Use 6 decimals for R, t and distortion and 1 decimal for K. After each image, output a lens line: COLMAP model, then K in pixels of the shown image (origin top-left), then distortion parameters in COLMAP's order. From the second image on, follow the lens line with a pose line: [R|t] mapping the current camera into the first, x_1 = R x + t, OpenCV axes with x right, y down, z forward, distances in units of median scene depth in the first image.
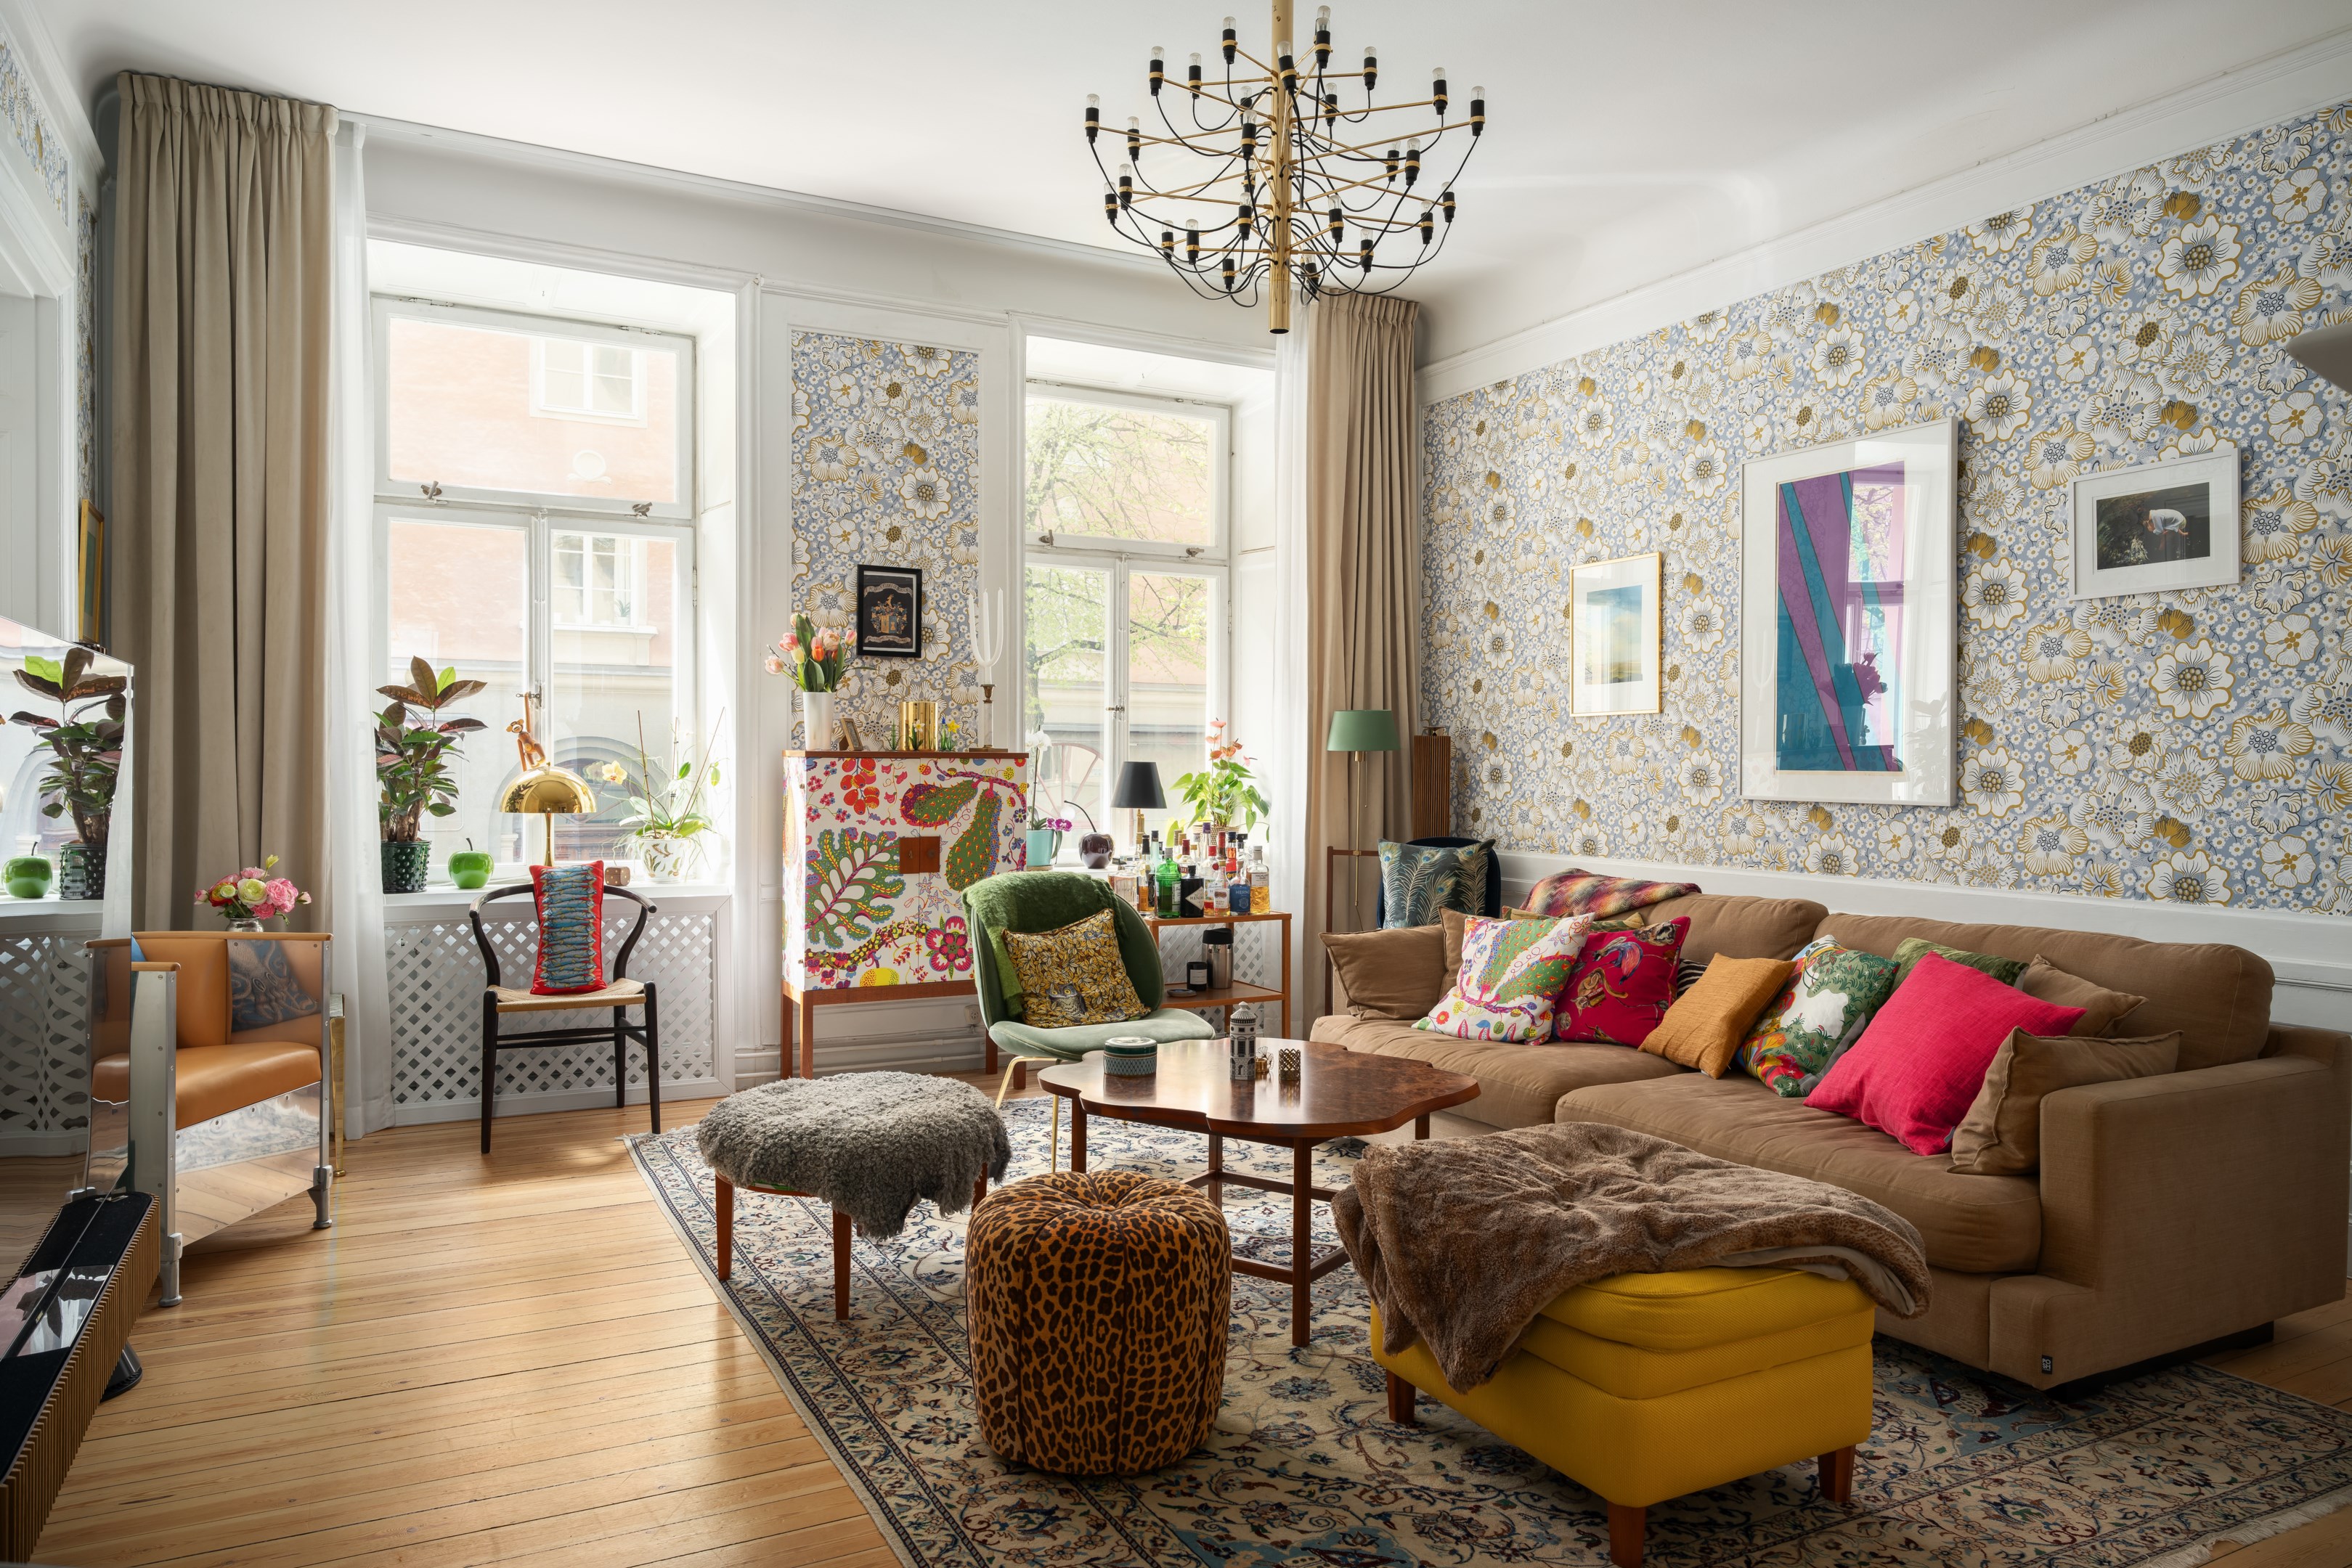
lens RADIAL K [[1547.5, 0, 1171.9], [0, 1547.5, 745.5], [0, 0, 1]] dist [-0.001956, 0.000640]
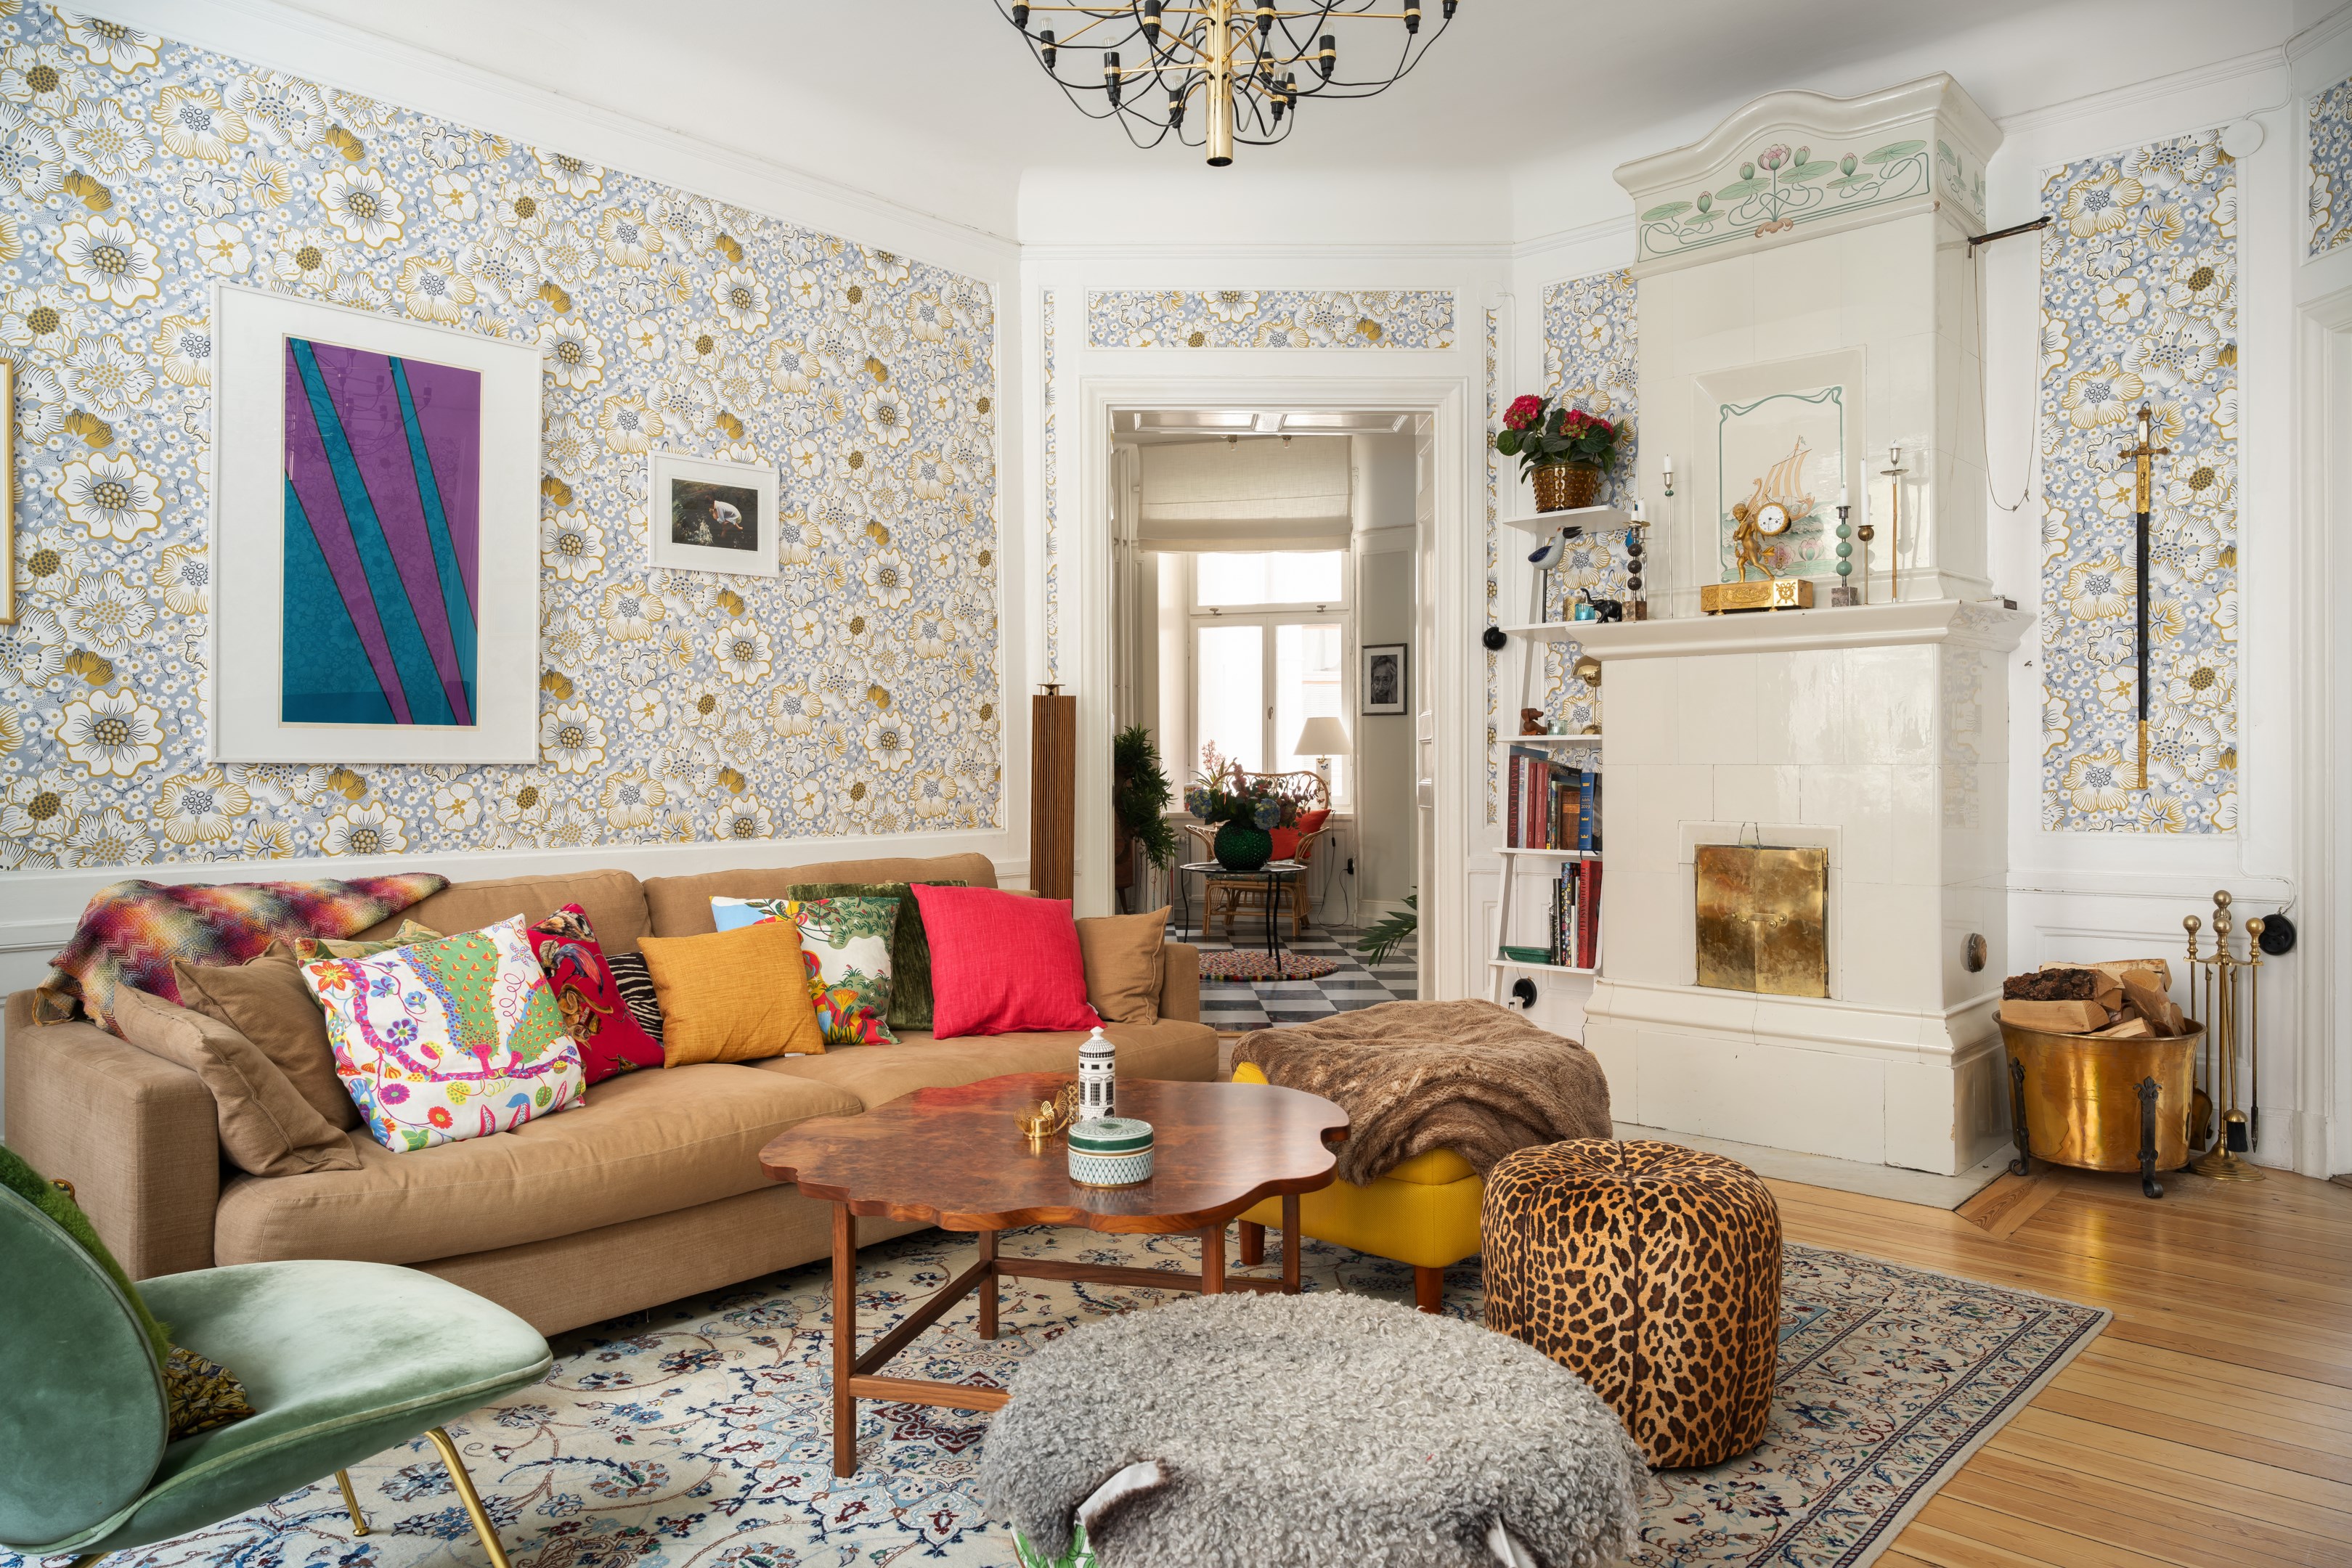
lens RADIAL K [[1547.5, 0, 1171.9], [0, 1547.5, 745.5], [0, 0, 1]] dist [-0.001956, 0.000640]
pose [[-0.332735, 0.007655, 0.942989, -0.399156], [-0.010858, 0.999870, -0.011948, 0.028047], [-0.942958, -0.014215, -0.332608, 0.756935]]
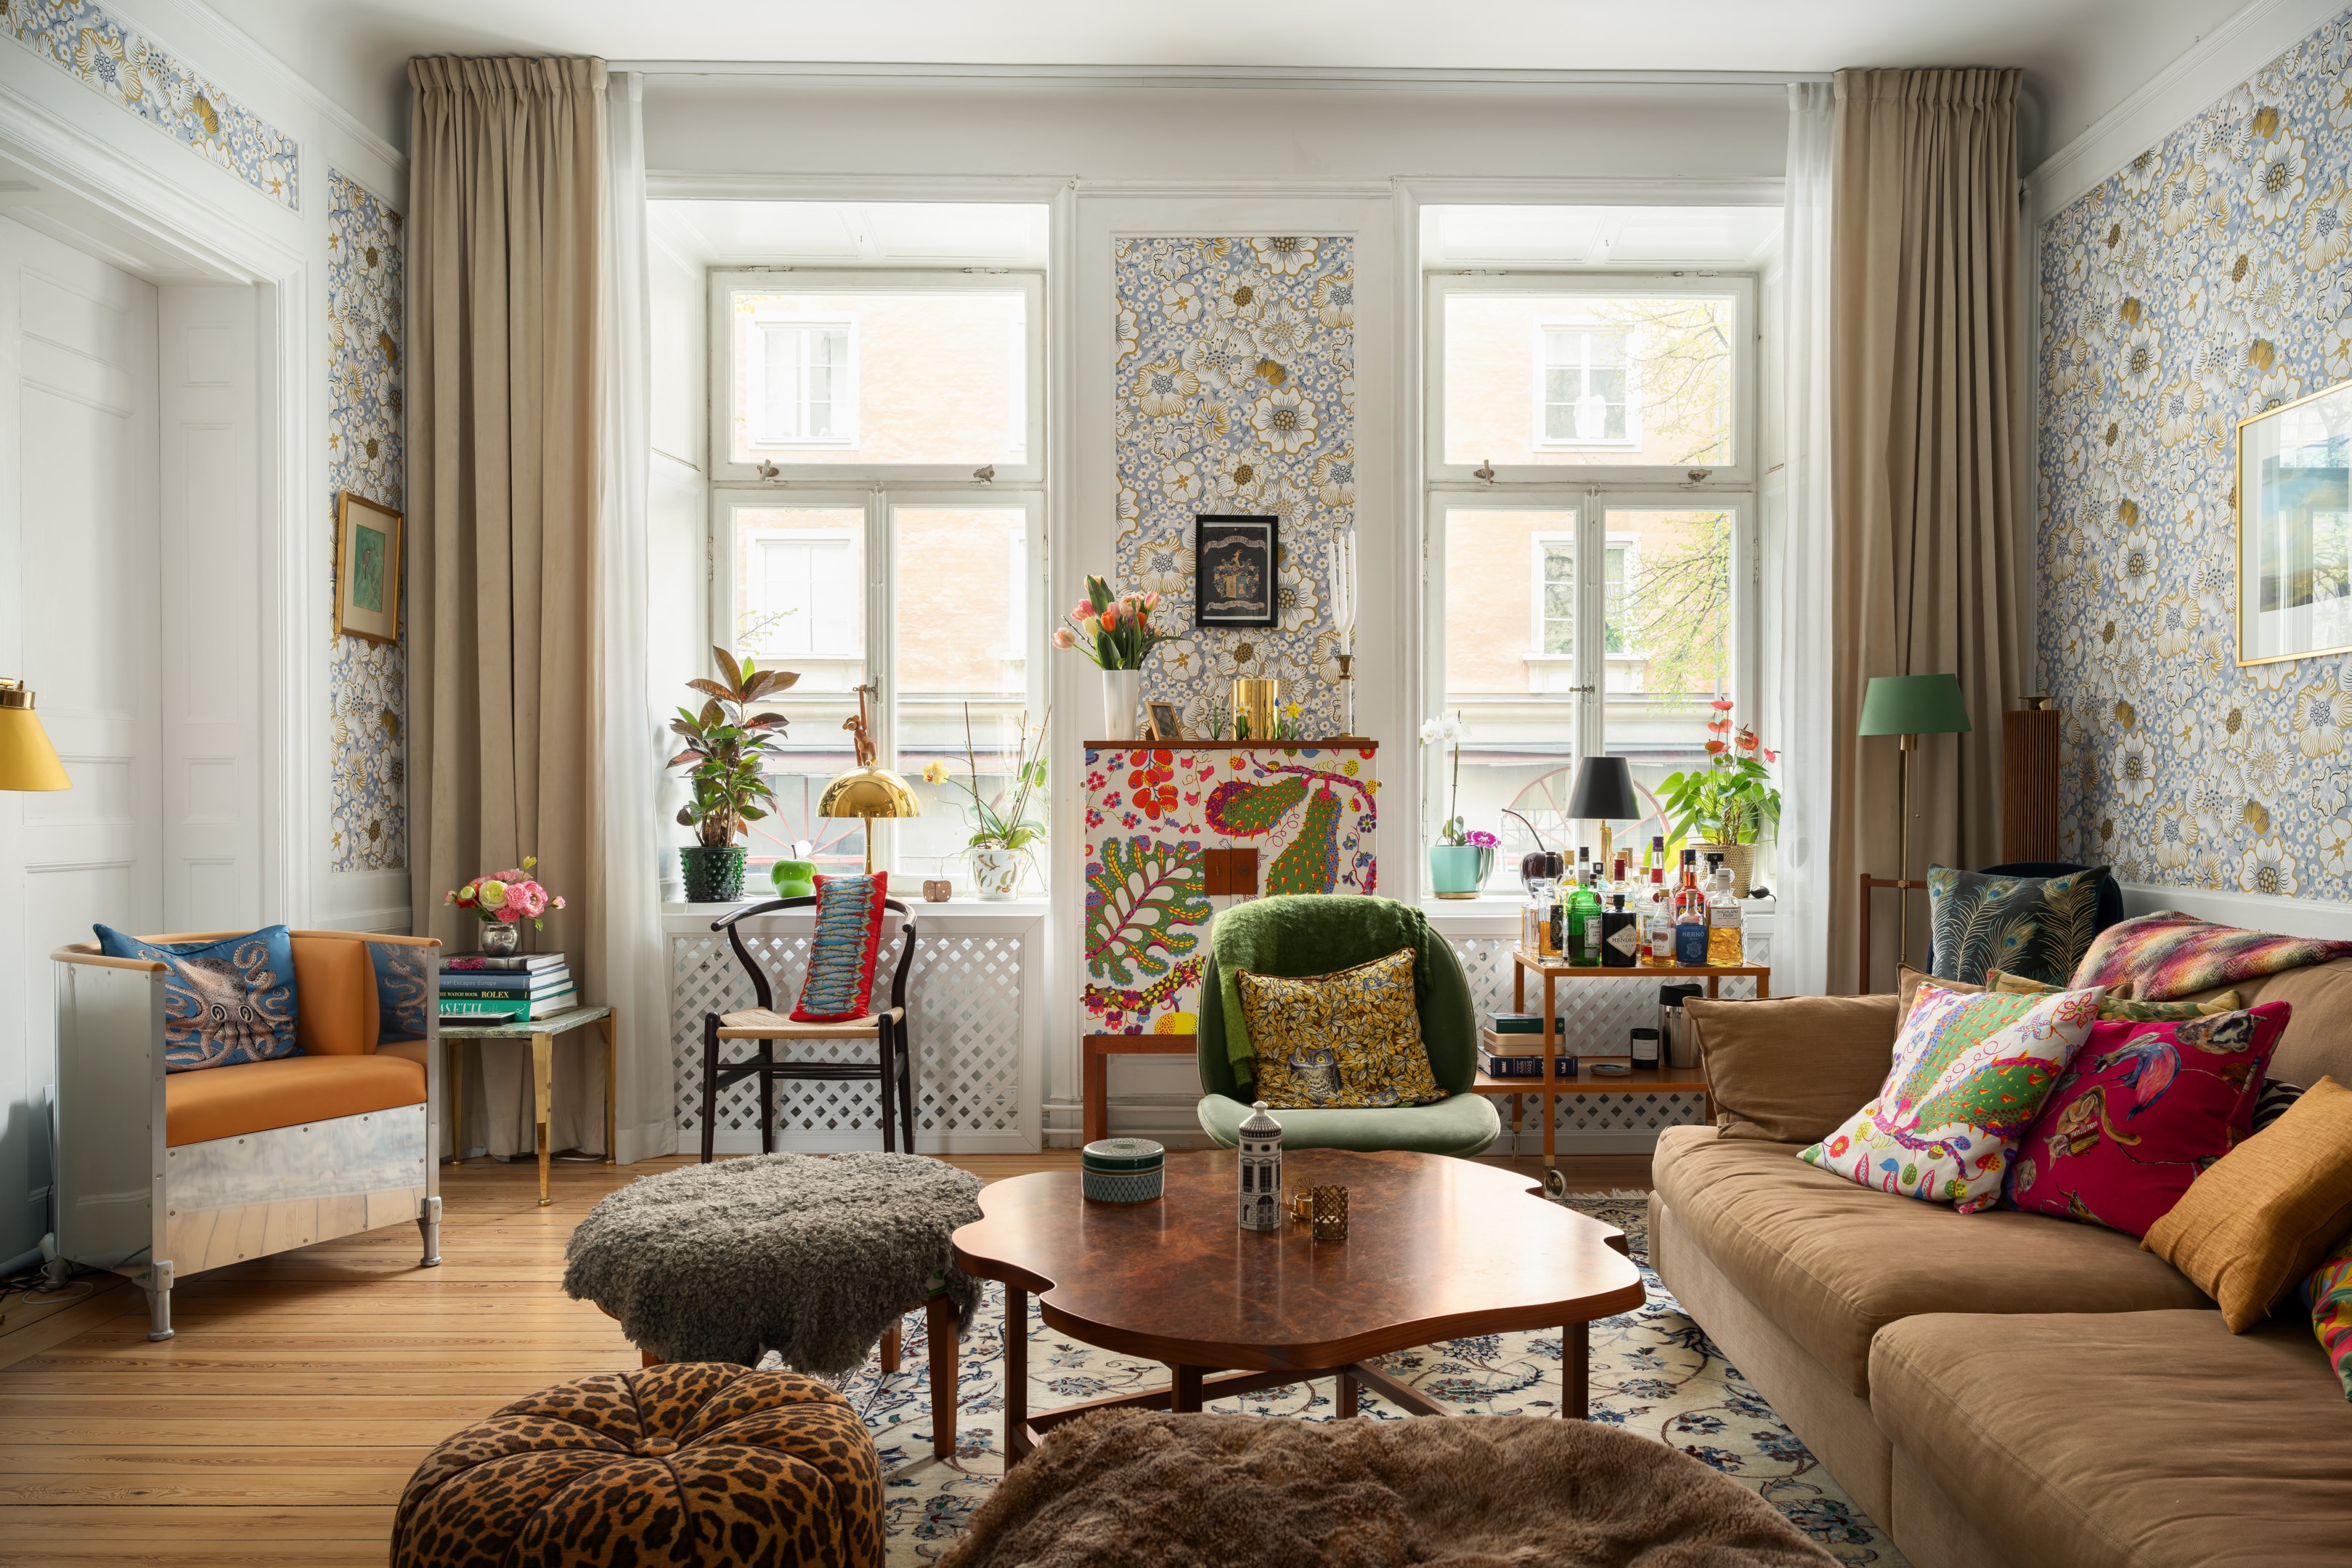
lens RADIAL K [[1621.0, 0, 1176.0], [0, 1621.0, 784.0], [0, 0, 1]] dist [-0.001531, 0.001854]
pose [[0.890023, -0.007229, -0.455859, 0.191026], [0.009856, 0.999946, 0.003387, 0.023363], [0.455810, -0.007507, 0.890045, 0.256968]]
